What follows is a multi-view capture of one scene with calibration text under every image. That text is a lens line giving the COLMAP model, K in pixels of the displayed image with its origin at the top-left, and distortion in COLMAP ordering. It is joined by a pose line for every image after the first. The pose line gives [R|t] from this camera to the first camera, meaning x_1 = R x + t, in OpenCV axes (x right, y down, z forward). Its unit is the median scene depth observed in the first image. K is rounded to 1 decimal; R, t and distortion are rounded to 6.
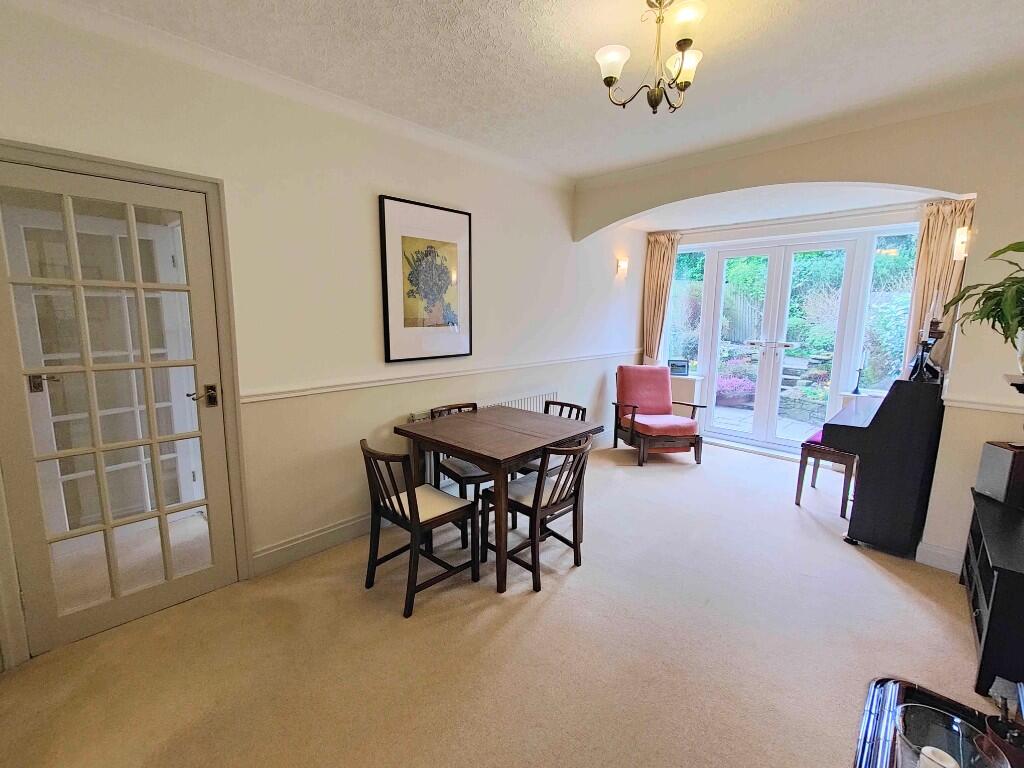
lens RADIAL K [[450.6, 0, 509.5], [0, 450.6, 379.6], [0, 0, 1]] dist [0.007814, 0.000299]
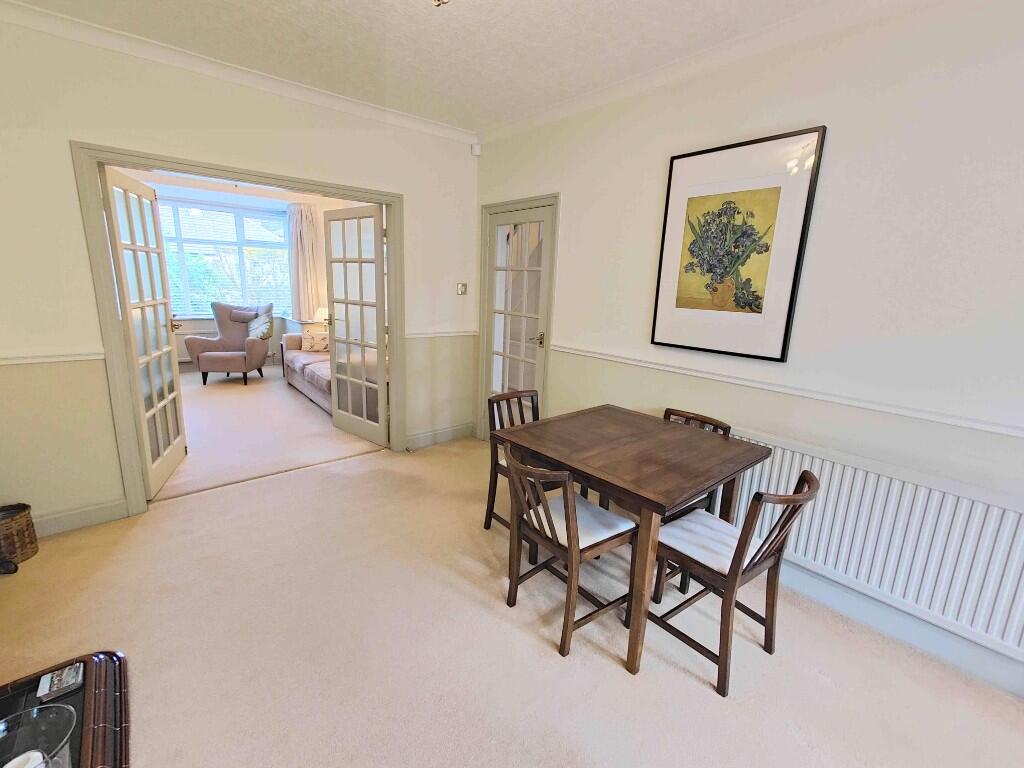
lens RADIAL K [[450.6, 0, 513.5], [0, 450.6, 379.6], [0, 0, 1]] dist [0.007814, 0.000299]
pose [[-0.084108, 0.205095, -0.975121, 0.649197], [-0.183484, 0.958668, 0.217461, -0.113173], [0.979418, 0.197209, -0.043000, 0.753323]]
